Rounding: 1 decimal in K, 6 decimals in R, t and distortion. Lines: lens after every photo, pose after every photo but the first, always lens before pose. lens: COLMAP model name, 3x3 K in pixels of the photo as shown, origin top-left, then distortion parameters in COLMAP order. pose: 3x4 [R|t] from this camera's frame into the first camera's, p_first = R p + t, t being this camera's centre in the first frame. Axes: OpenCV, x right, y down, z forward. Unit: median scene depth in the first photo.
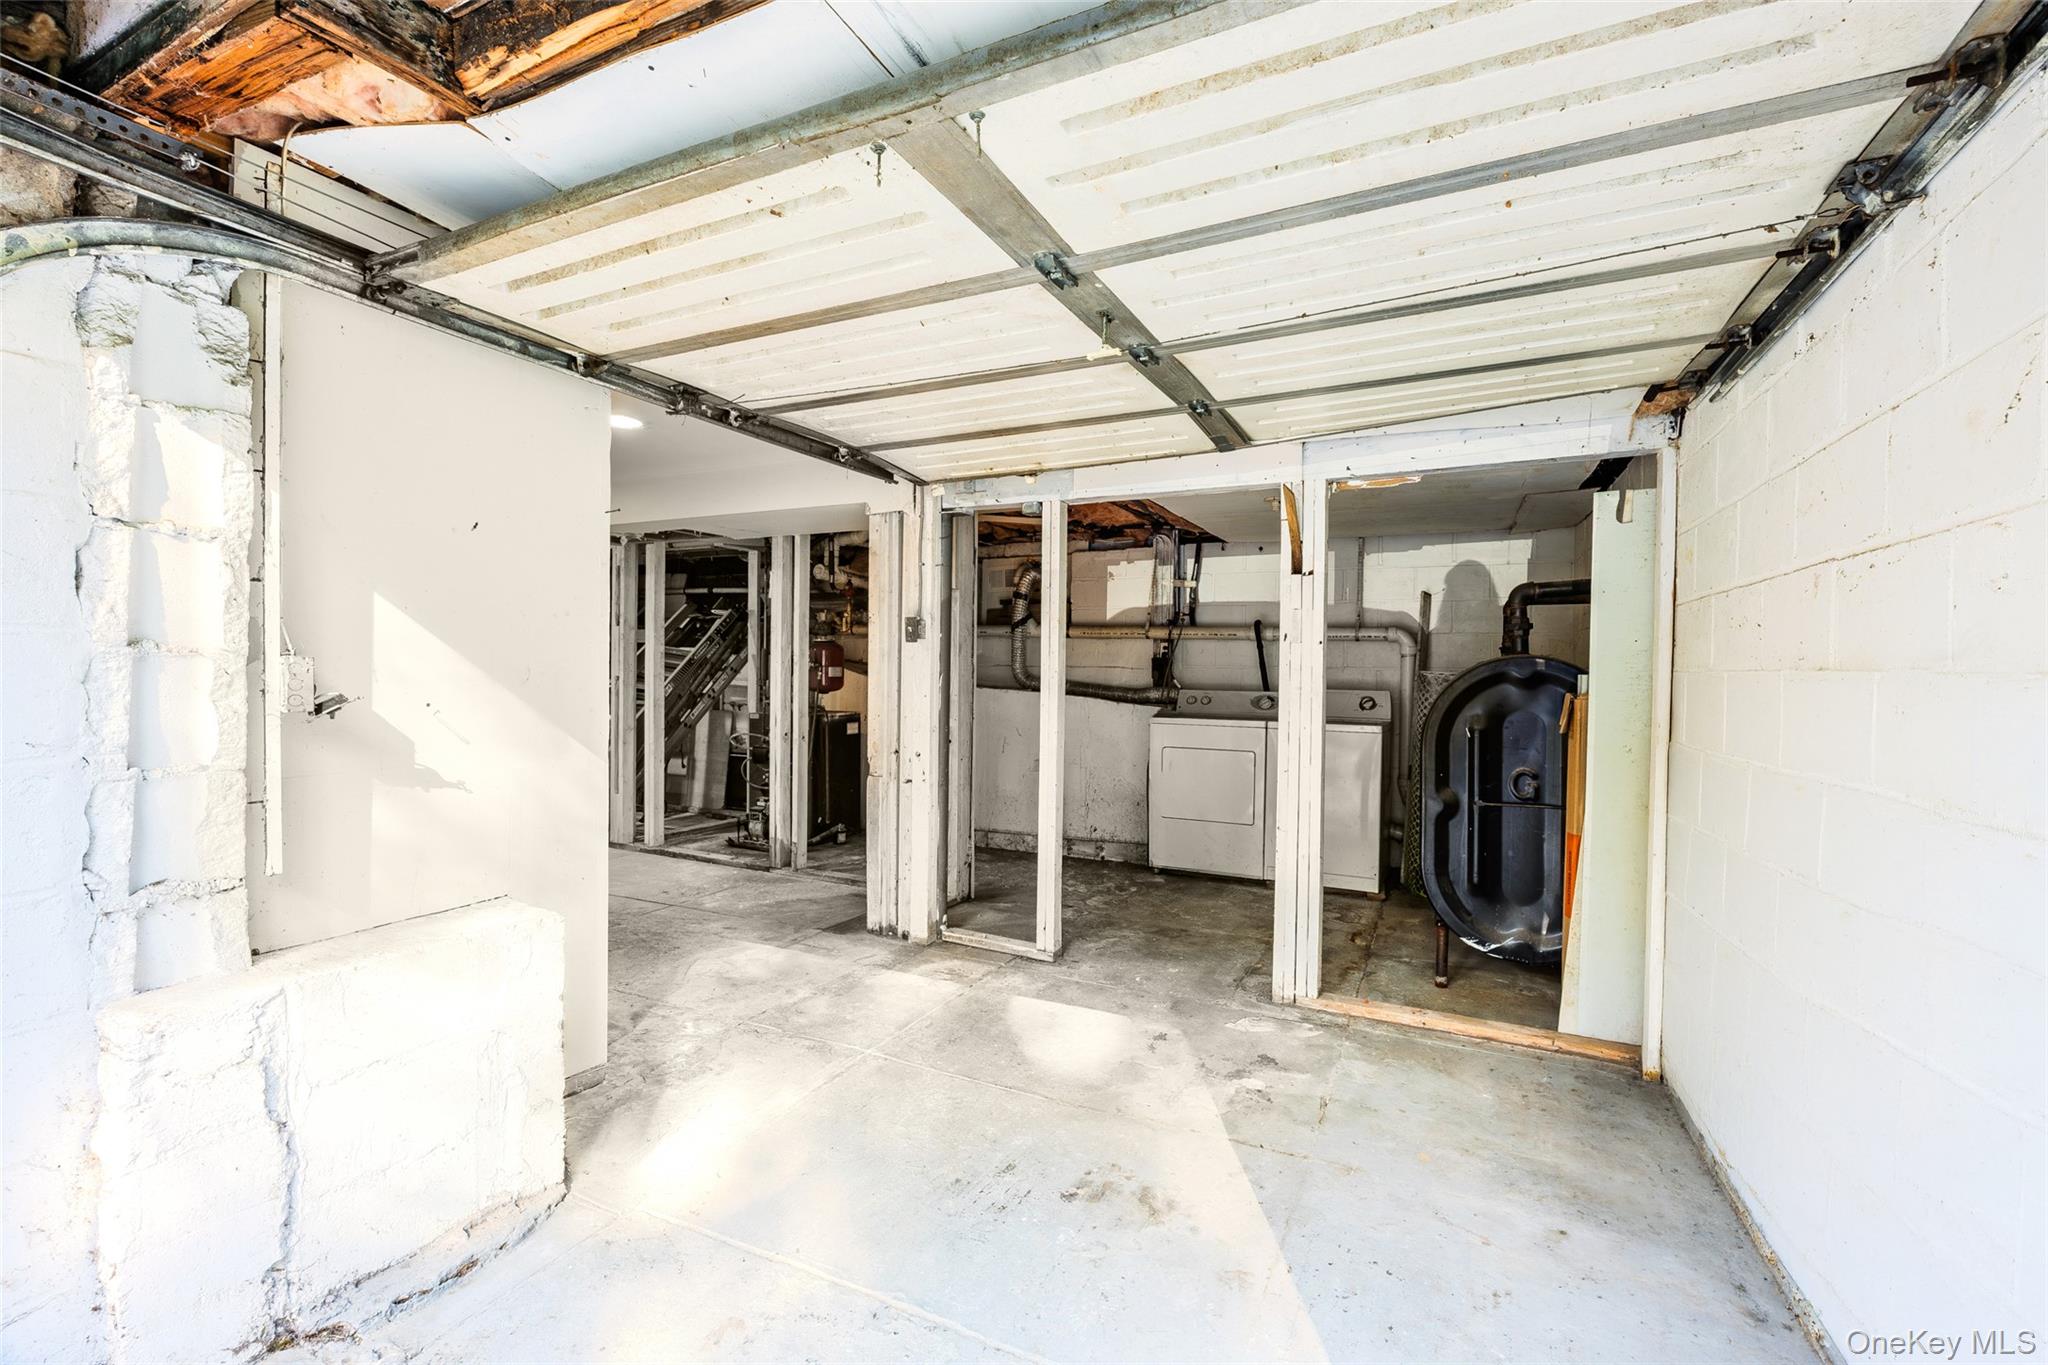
lens RADIAL K [[877.1, 0, 1021.3], [0, 877.1, 673.7], [0, 0, 1]] dist [-0.013110, 0.000002]
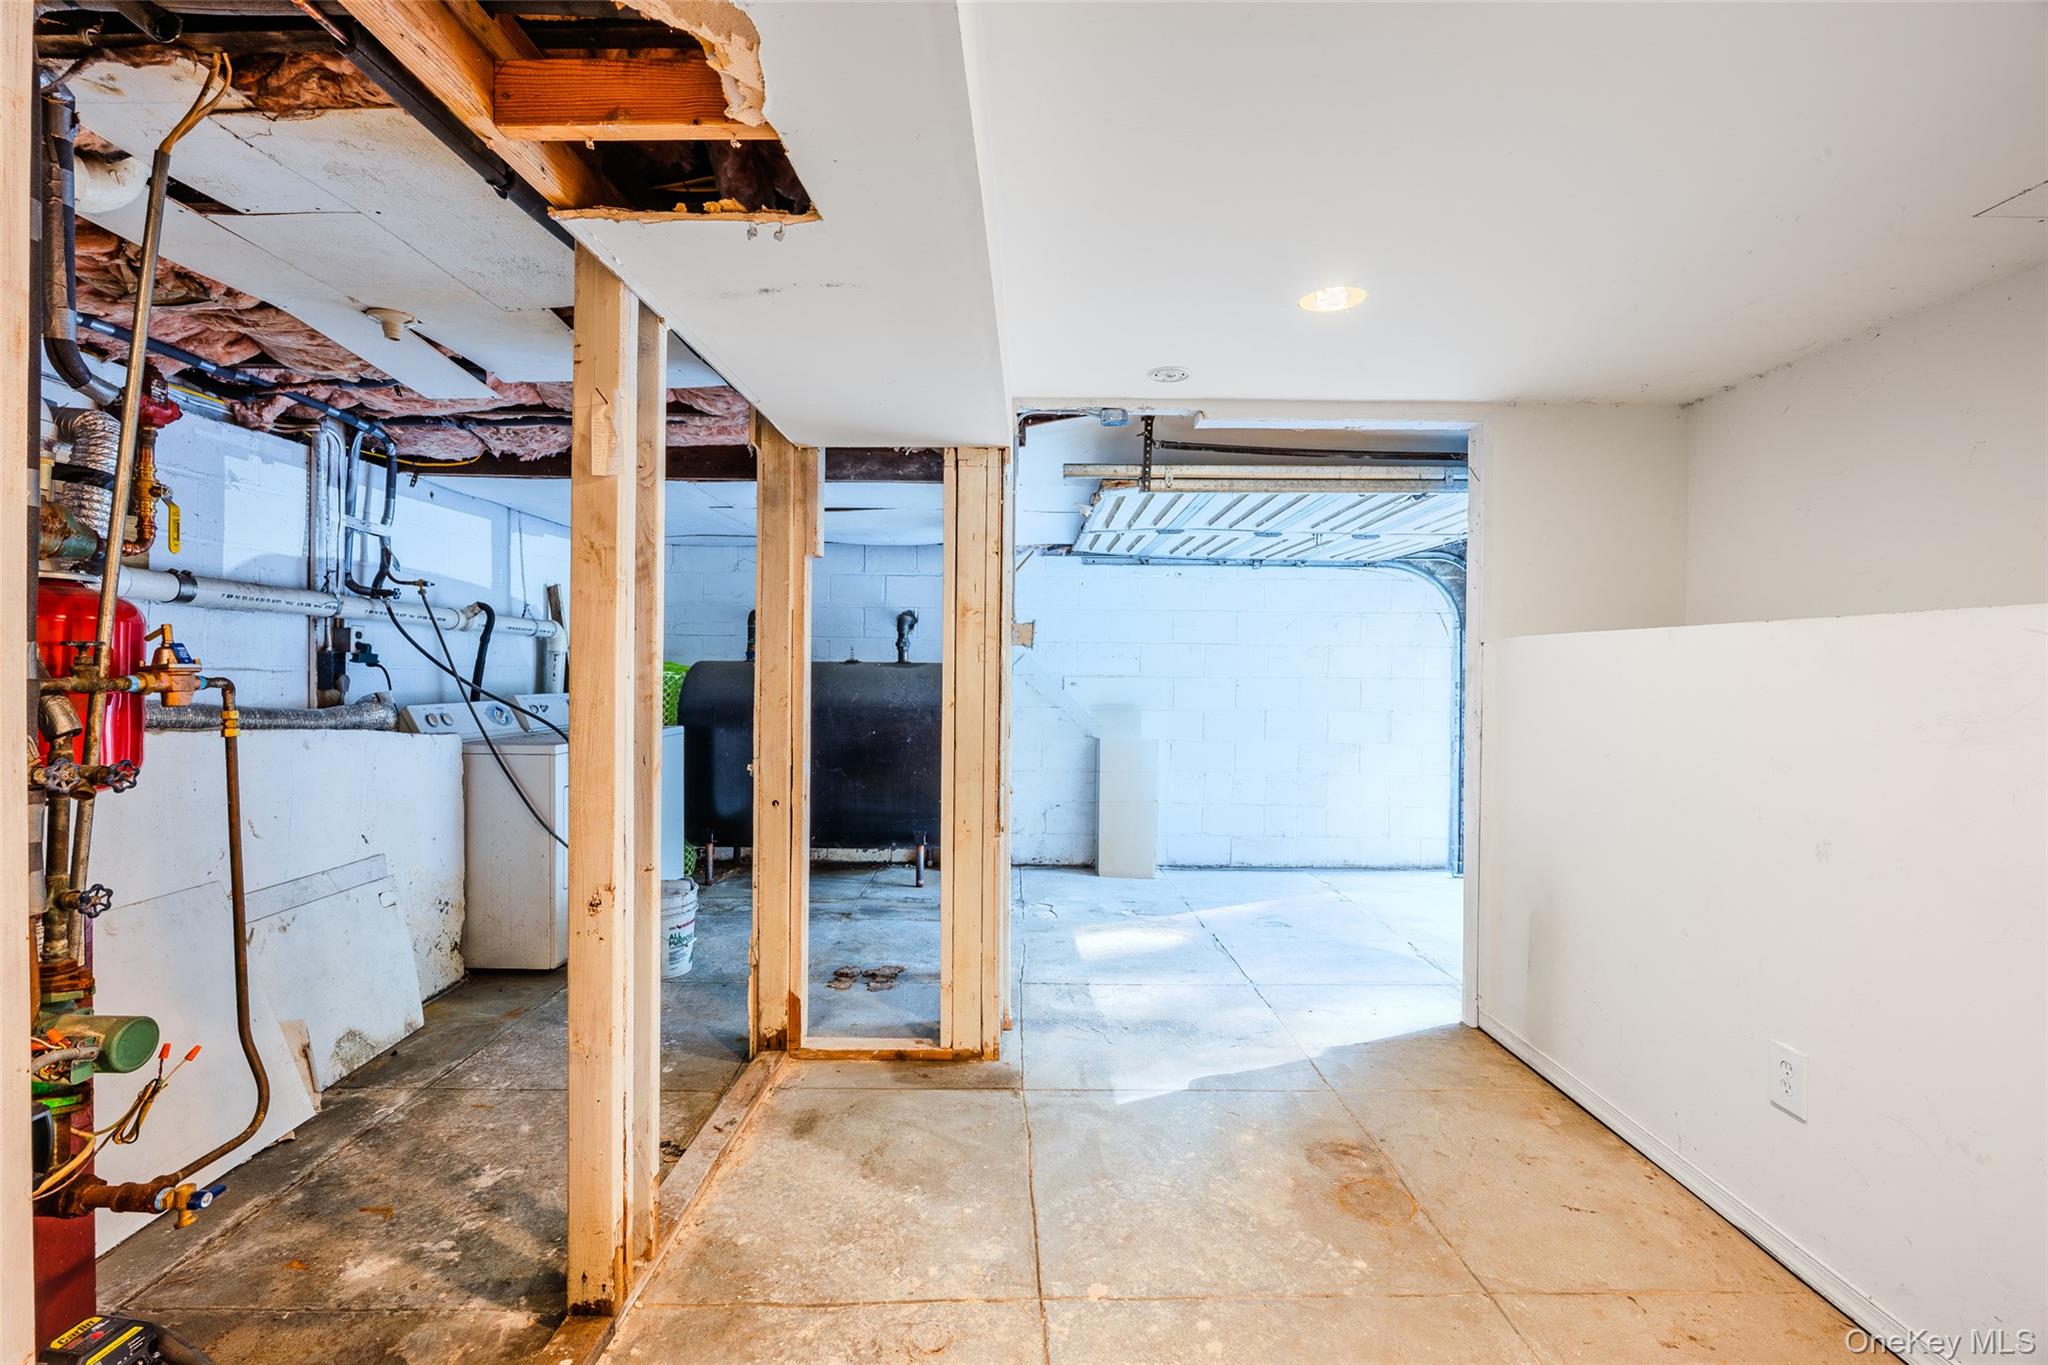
lens RADIAL K [[911.4, 0, 1024.0], [0, 911.4, 682.5], [0, 0, 1]] dist [-0.000677, -0.000060]
pose [[-0.441951, -0.027059, 0.896631, -0.542555], [-0.003930, 0.999594, 0.028229, -0.017548], [-0.897030, 0.008953, -0.441878, 0.850211]]
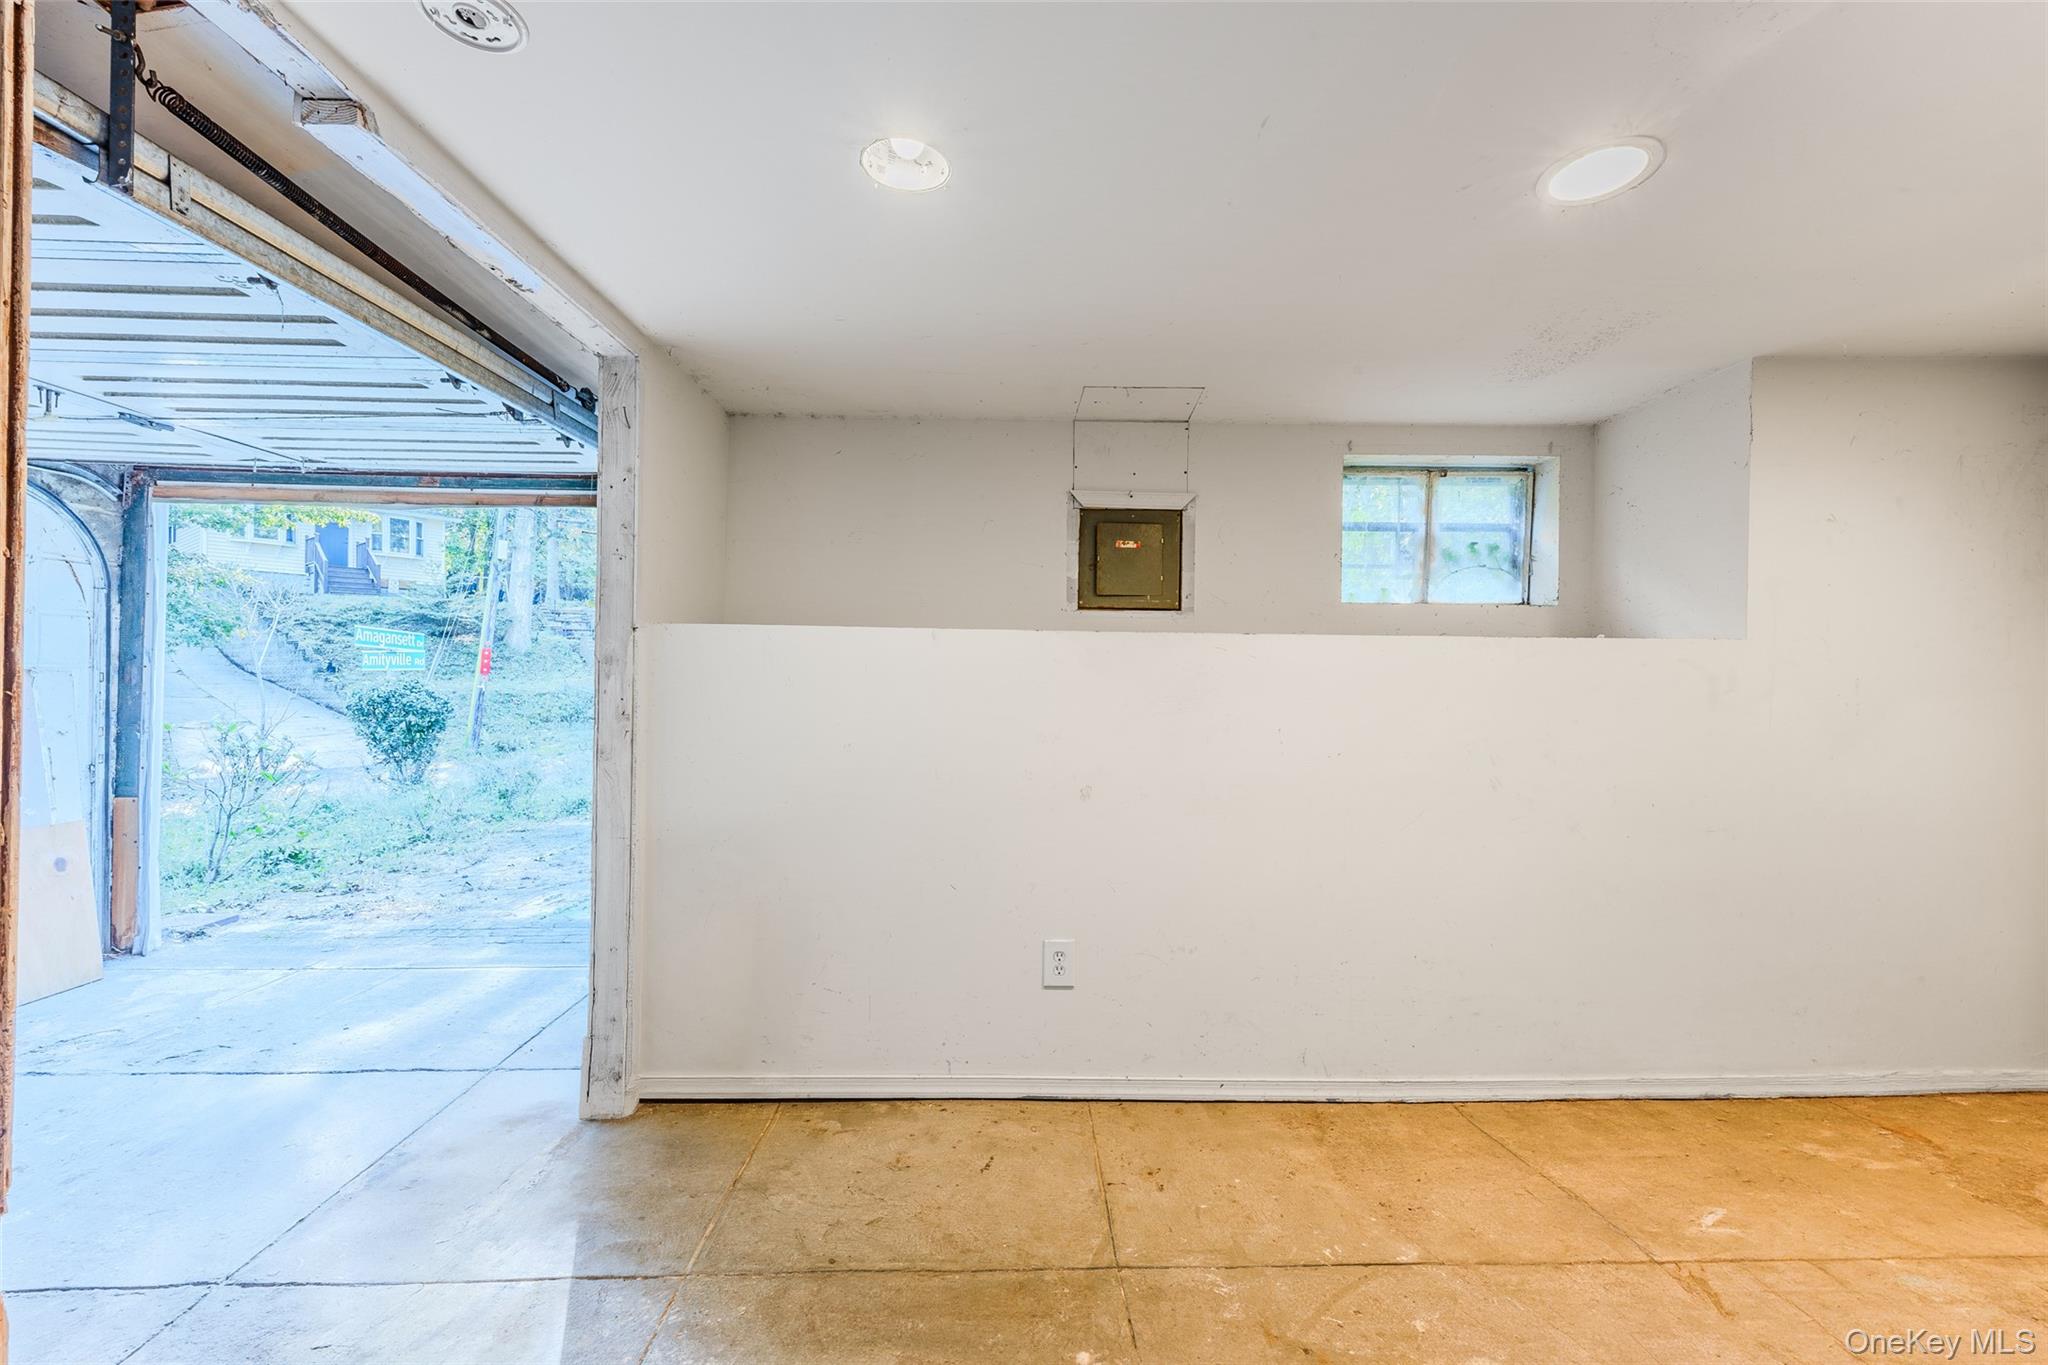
lens RADIAL K [[827.0, 0, 1027.9], [0, 827.0, 675.8], [0, 0, 1]] dist [0.006653, -0.000233]
pose [[-0.883088, -0.023162, -0.468635, -0.181297], [-0.029025, 0.999565, 0.005293, -0.011592], [0.468308, 0.018276, -0.883376, 0.814875]]
